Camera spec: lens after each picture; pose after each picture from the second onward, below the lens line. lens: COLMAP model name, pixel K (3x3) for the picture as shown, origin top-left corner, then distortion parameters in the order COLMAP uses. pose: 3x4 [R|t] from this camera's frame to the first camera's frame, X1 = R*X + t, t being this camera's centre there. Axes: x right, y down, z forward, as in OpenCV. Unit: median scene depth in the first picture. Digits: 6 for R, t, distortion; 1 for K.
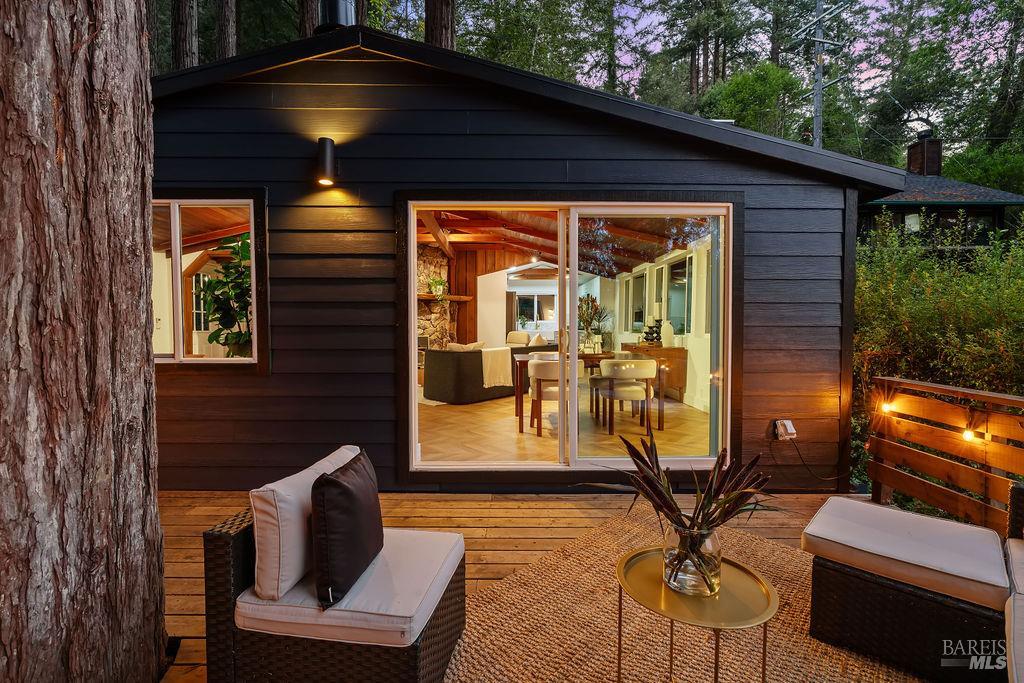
lens RADIAL K [[465.5, 0, 512.4], [0, 465.5, 339.6], [0, 0, 1]] dist [-0.002810, 0.000759]
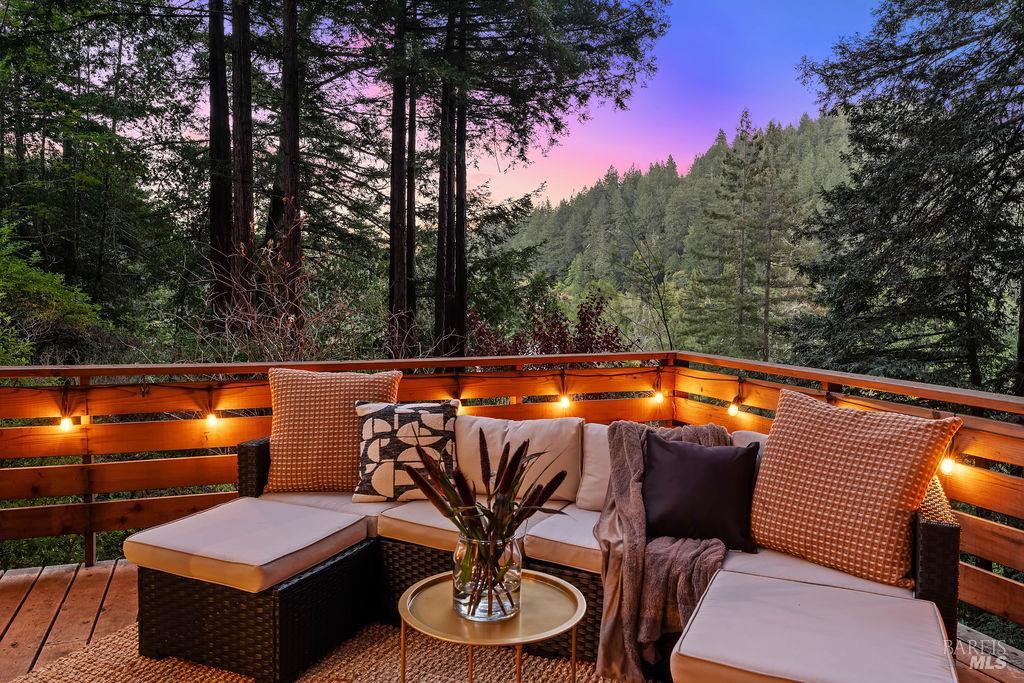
lens RADIAL K [[764.2, 0, 512.0], [0, 764.2, 341.5], [0, 0, 1]] dist [0.001843, 0.001645]
pose [[-0.362289, -0.069418, 0.929477, -0.343147], [0.016933, 0.996568, 0.081028, -0.015402], [-0.931912, 0.045094, -0.359870, 0.581131]]
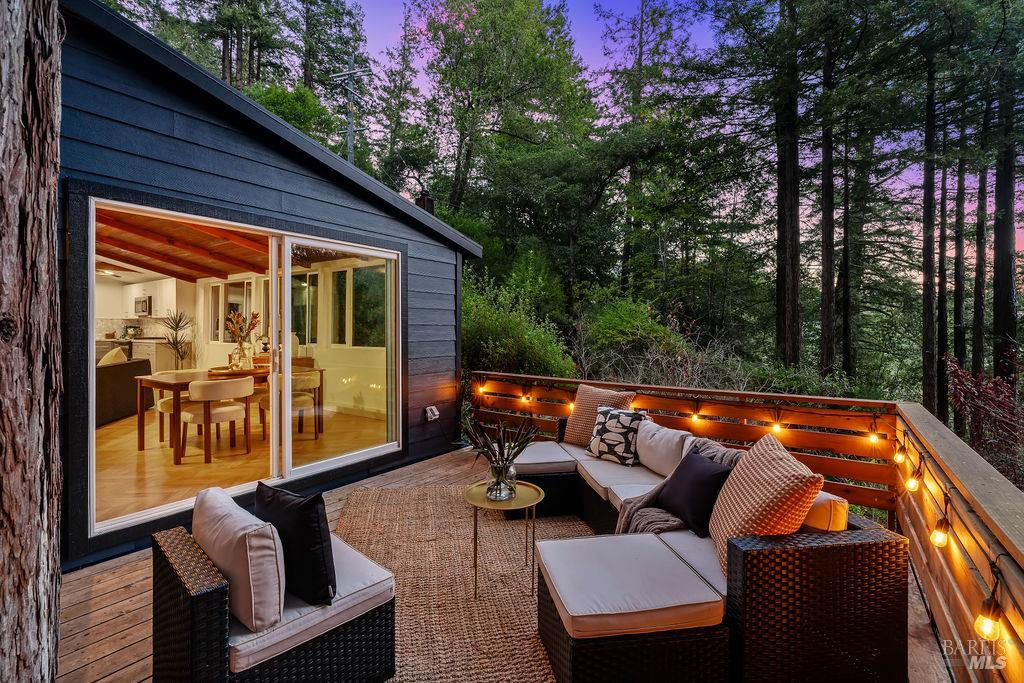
lens RADIAL K [[466.6, 0, 513.3], [0, 466.6, 324.8], [0, 0, 1]] dist [-0.004310, 0.000891]
pose [[0.572323, 0.003975, 0.820019, -0.451710], [0.023328, 0.999505, -0.021126, -0.042698], [-0.819696, 0.031220, 0.571947, -0.042375]]
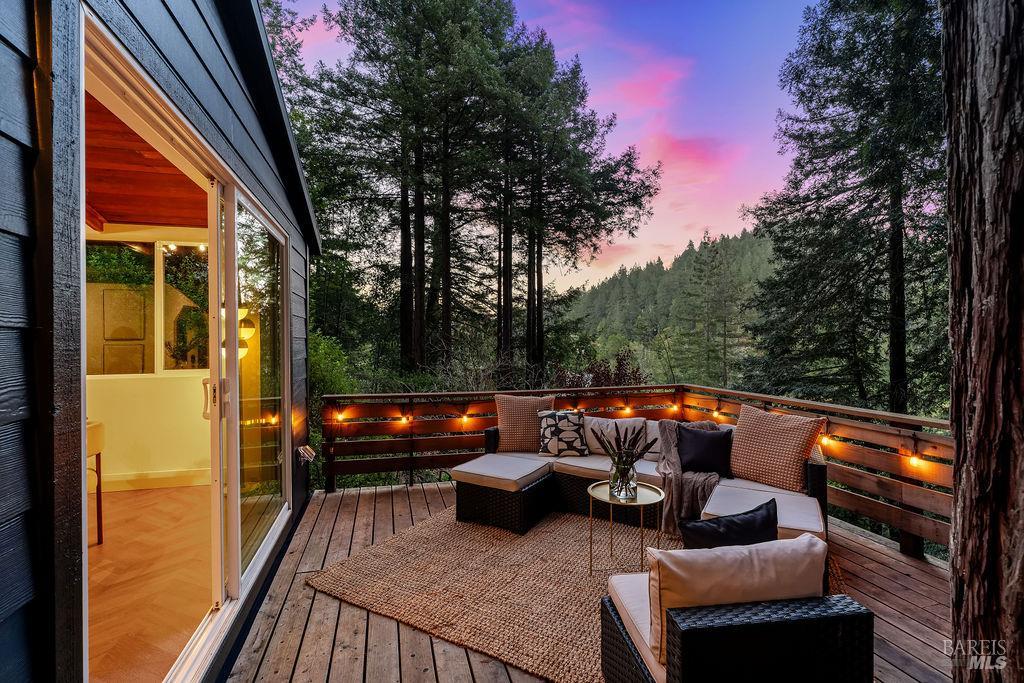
lens RADIAL K [[465.5, 0, 512.4], [0, 465.5, 339.6], [0, 0, 1]] dist [-0.002810, 0.000759]
pose [[-0.262257, 0.000423, 0.964998, -0.585790], [0.033417, 0.999404, 0.008643, -0.069212], [-0.964419, 0.034515, -0.262115, 0.804493]]
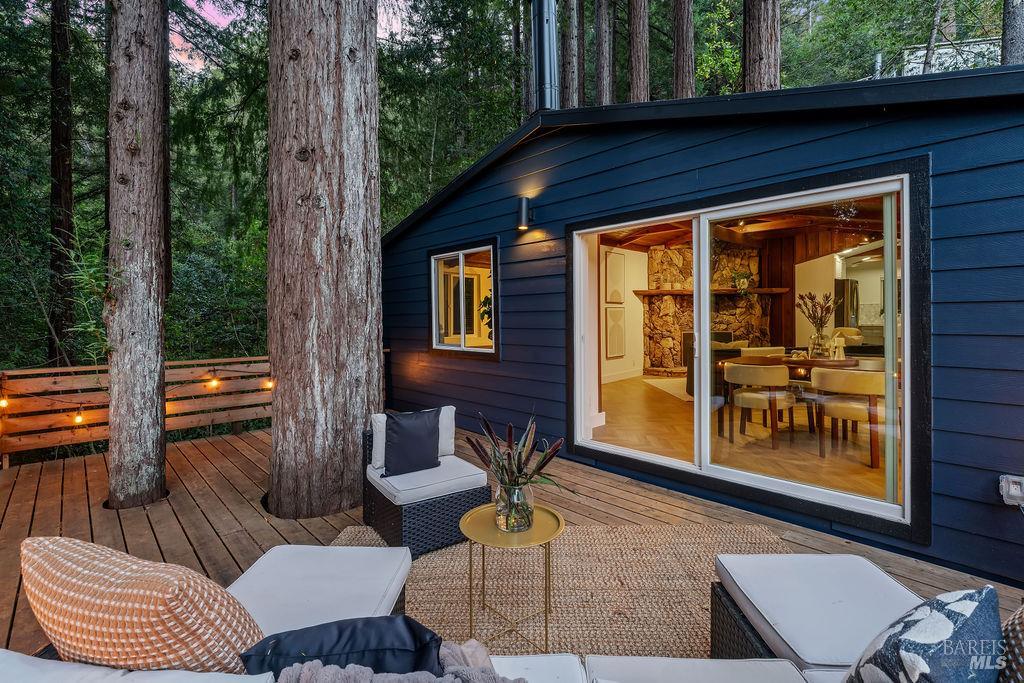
lens RADIAL K [[474.6, 0, 514.1], [0, 474.6, 318.3], [0, 0, 1]] dist [-0.002115, 0.000065]
pose [[0.678494, -0.005259, -0.734587, 0.605581], [-0.010977, 0.999790, -0.017297, -0.034488], [0.734524, 0.019800, 0.678294, 0.000358]]
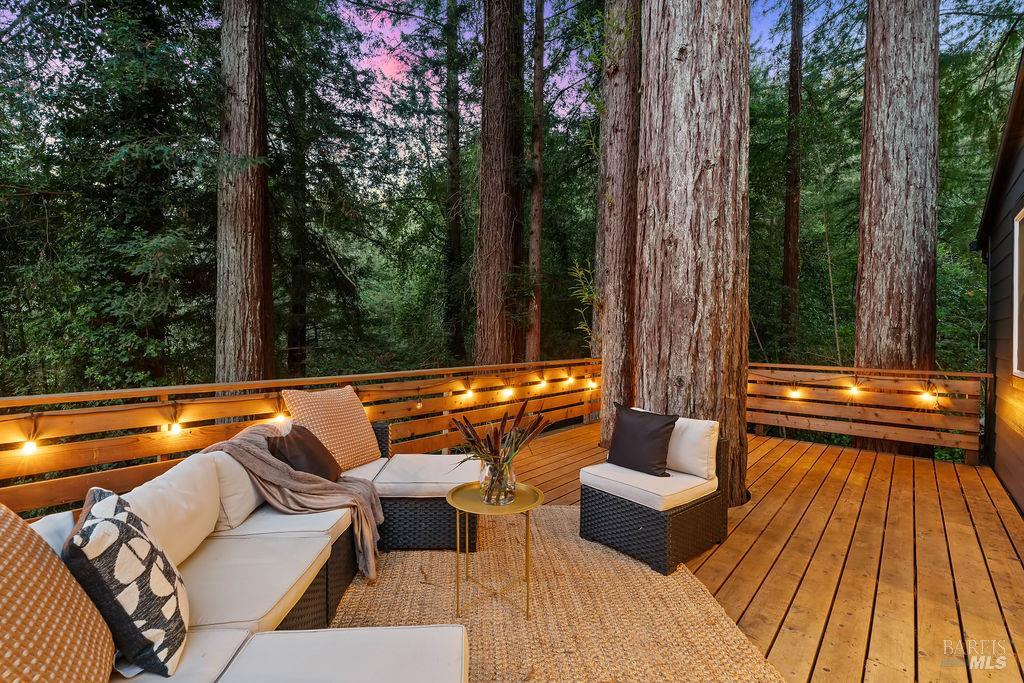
lens RADIAL K [[465.5, 0, 512.4], [0, 465.5, 339.6], [0, 0, 1]] dist [-0.002810, 0.000759]
pose [[-0.661719, -0.001817, -0.749750, 0.612063], [-0.036861, 0.998867, 0.030113, -0.018523], [0.748845, 0.047563, -0.661036, 0.828410]]
